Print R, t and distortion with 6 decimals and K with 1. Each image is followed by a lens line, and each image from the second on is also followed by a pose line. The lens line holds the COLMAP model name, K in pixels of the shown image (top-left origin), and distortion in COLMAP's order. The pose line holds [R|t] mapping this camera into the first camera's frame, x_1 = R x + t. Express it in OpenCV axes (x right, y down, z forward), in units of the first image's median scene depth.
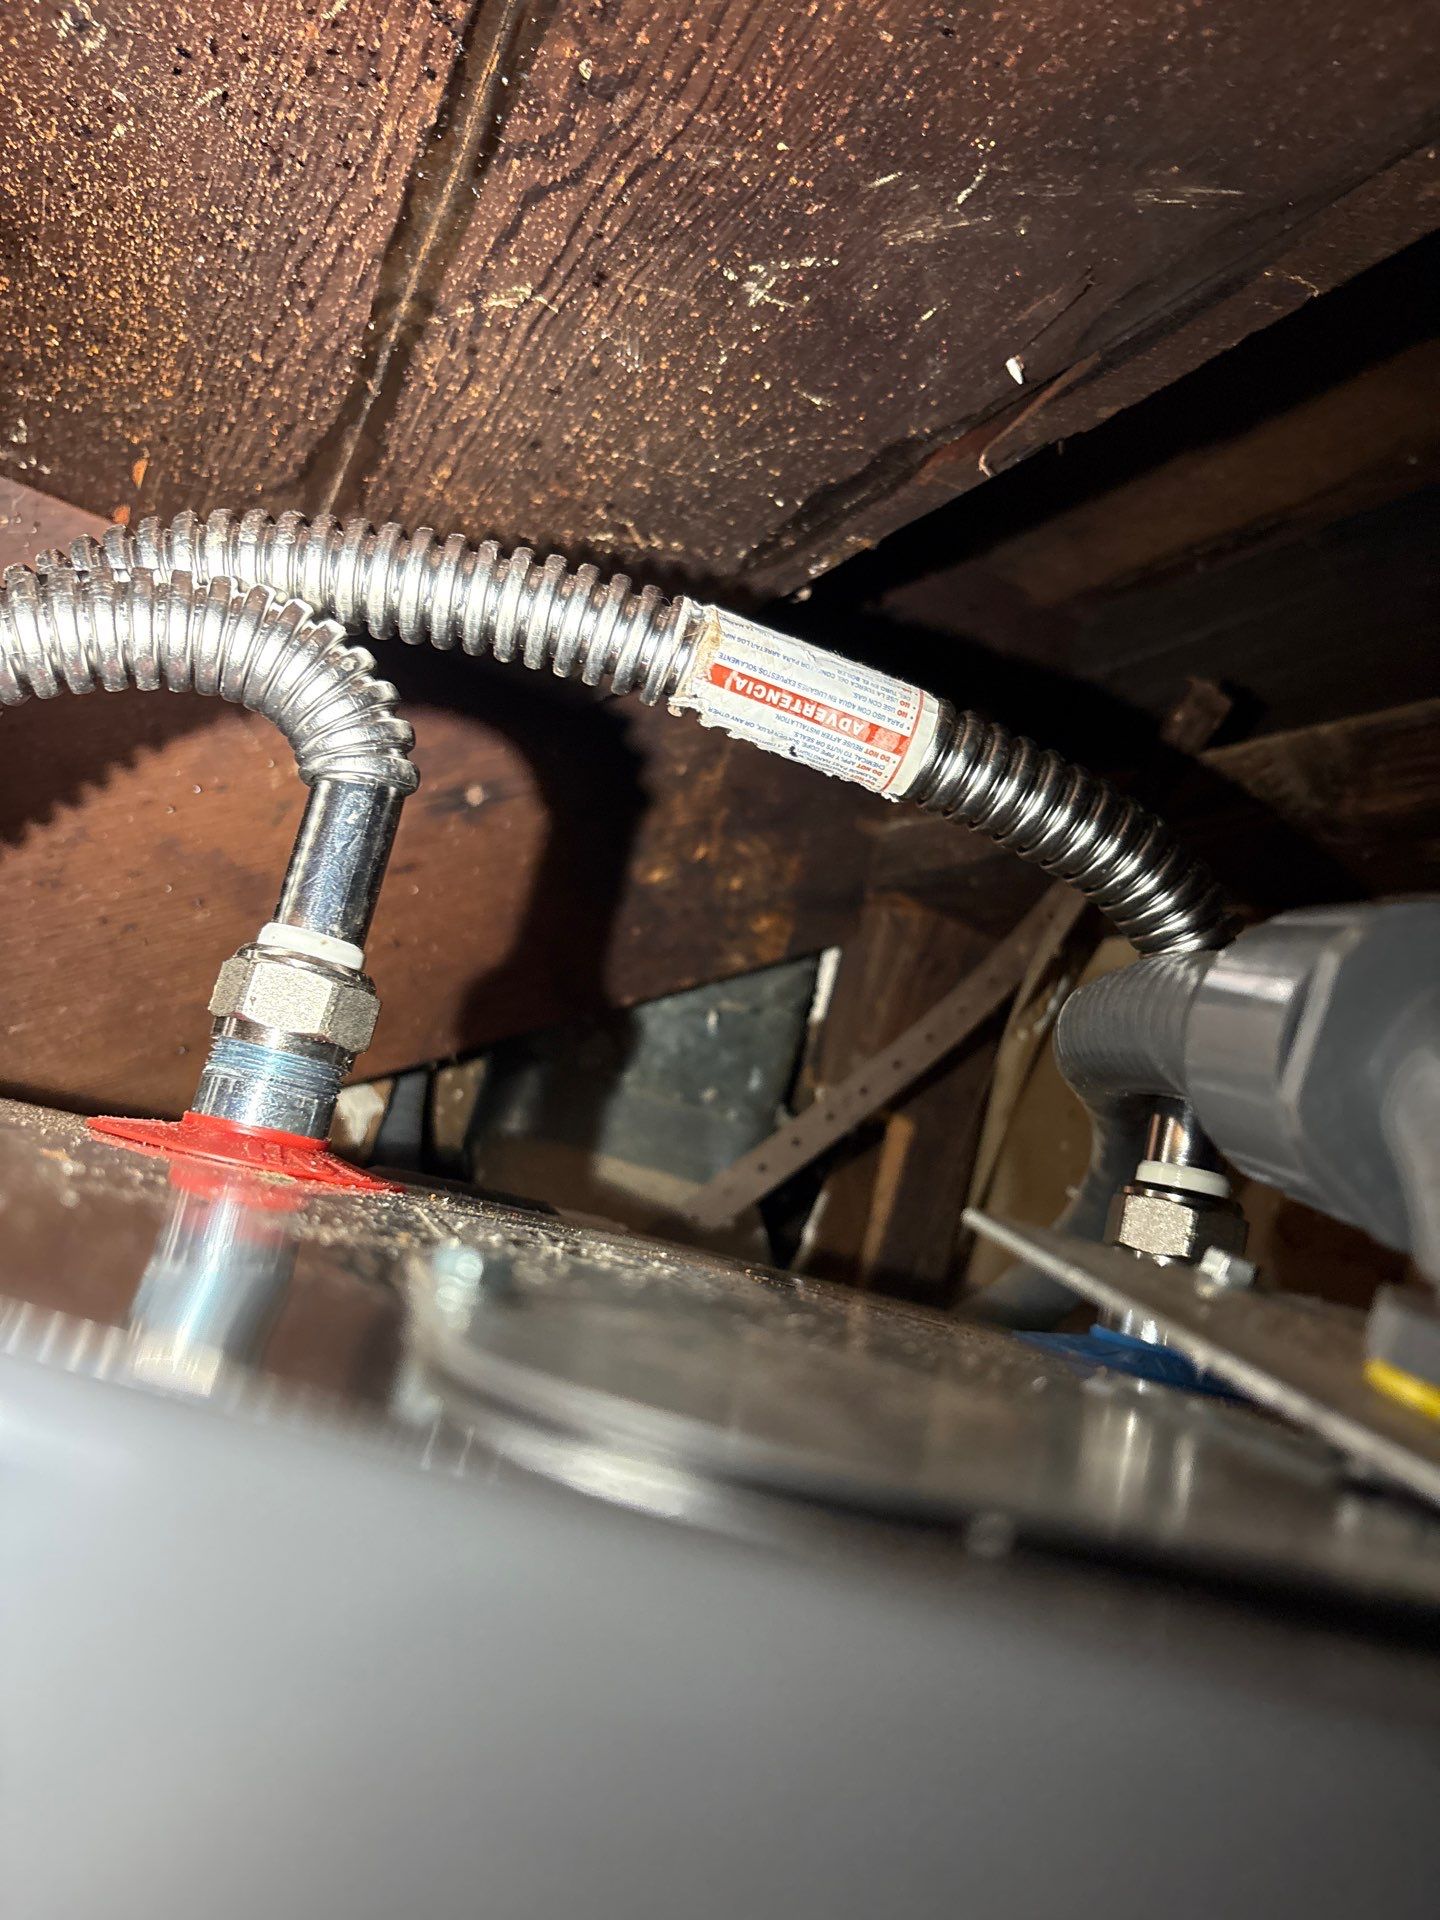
lens RADIAL K [[1484.0, 0, 691.3], [0, 1484.0, 992.5], [0, 0, 1]] dist [0.001721, 0.012092]
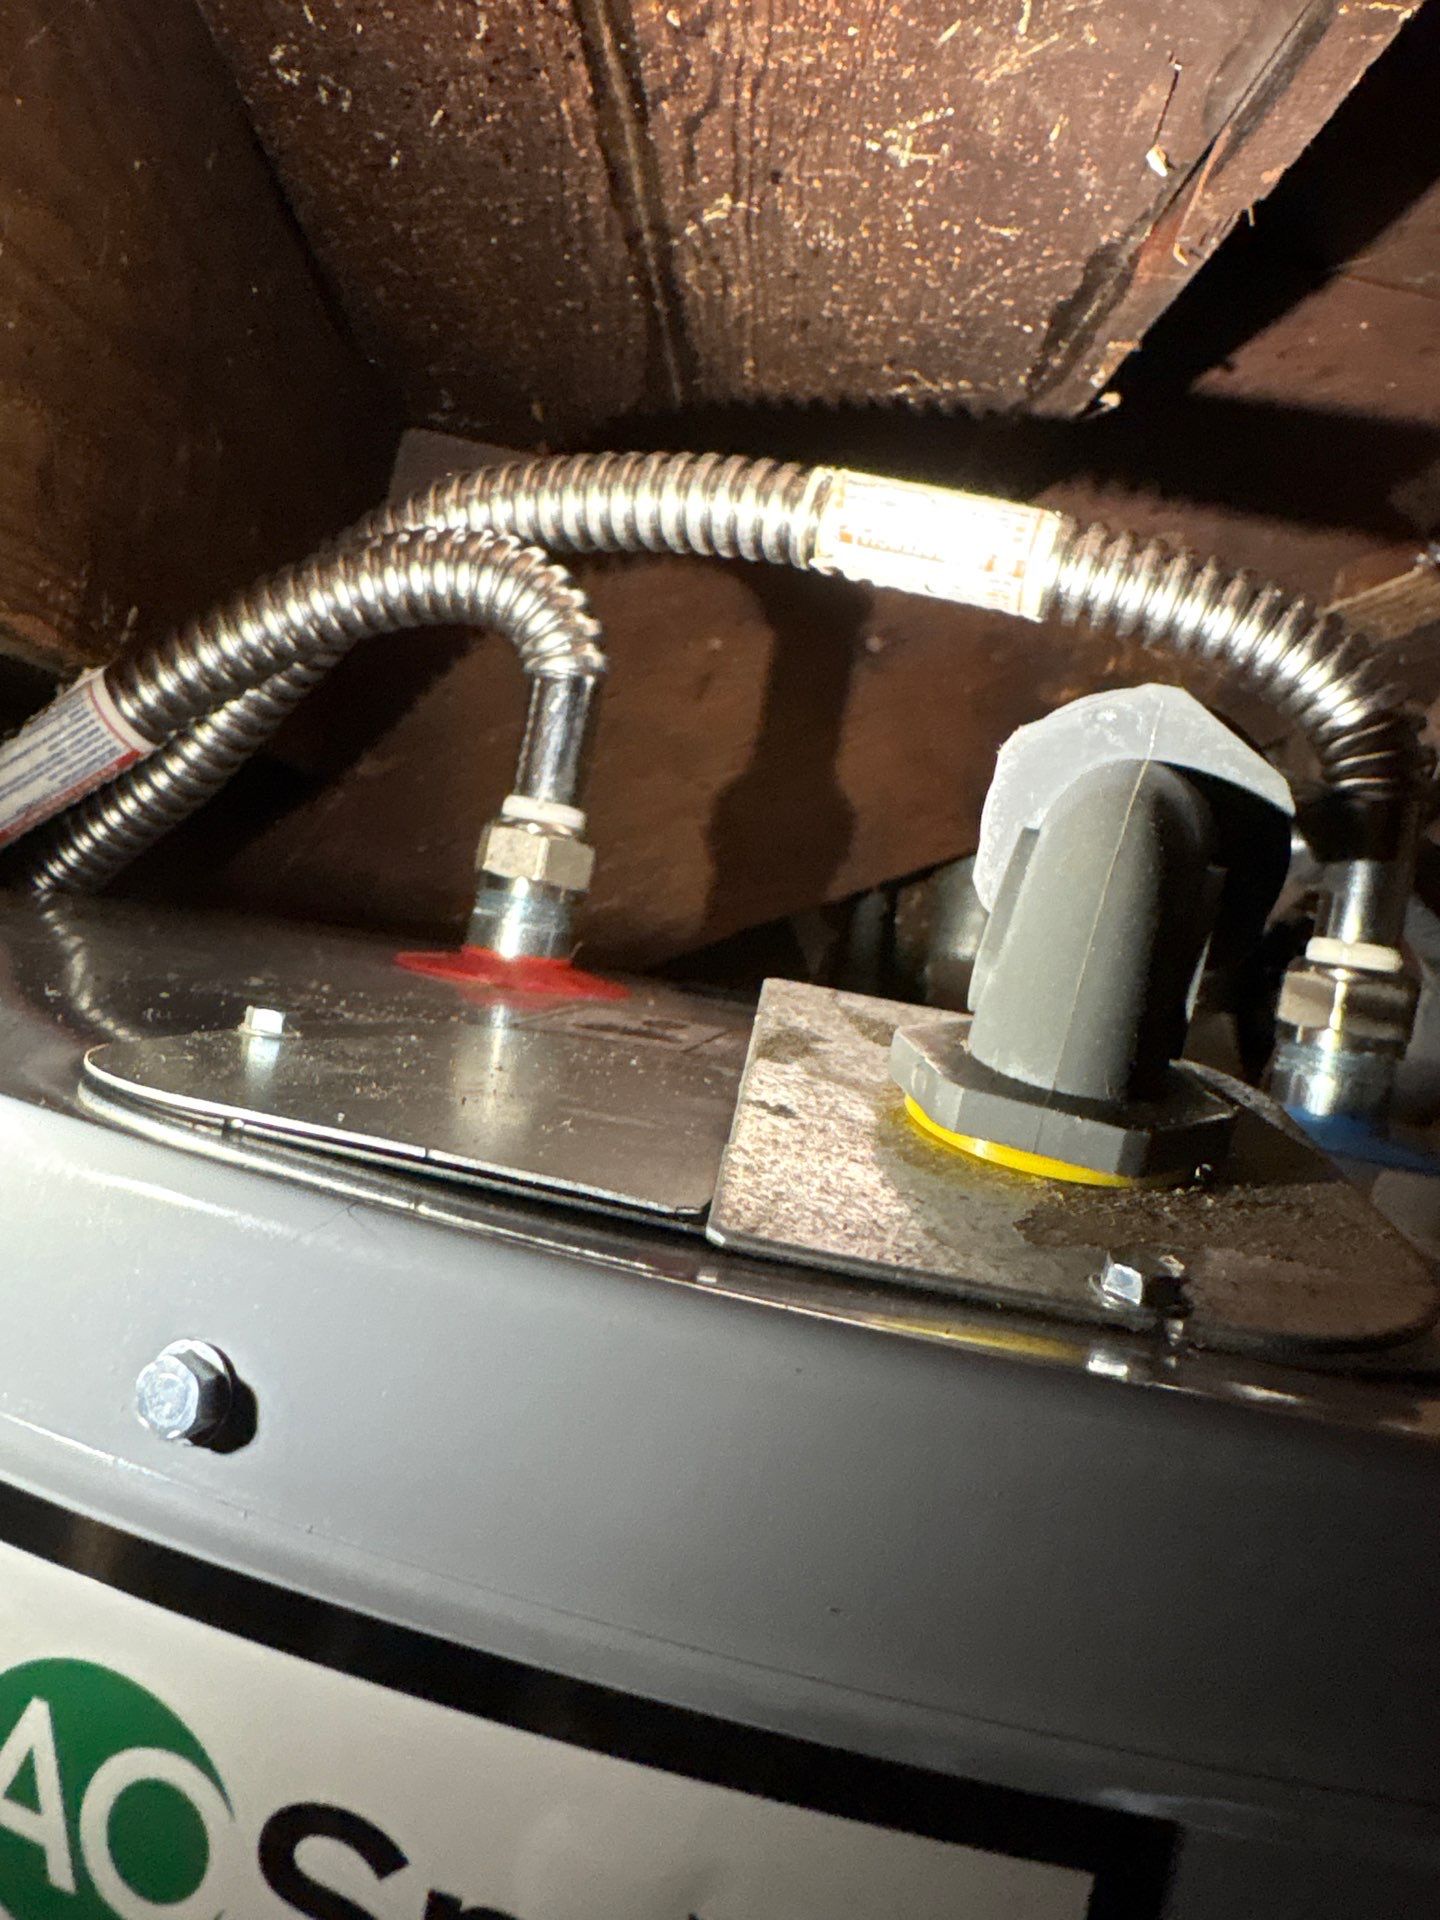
lens RADIAL K [[1474.2, 0, 723.4], [0, 1474.2, 965.6], [0, 0, 1]] dist [0.011684, -0.004935]
pose [[0.914858, -0.057354, -0.399682, 0.336927], [0.094109, 0.992887, 0.072933, 0.019521], [0.392656, -0.104337, 0.913748, -0.087906]]
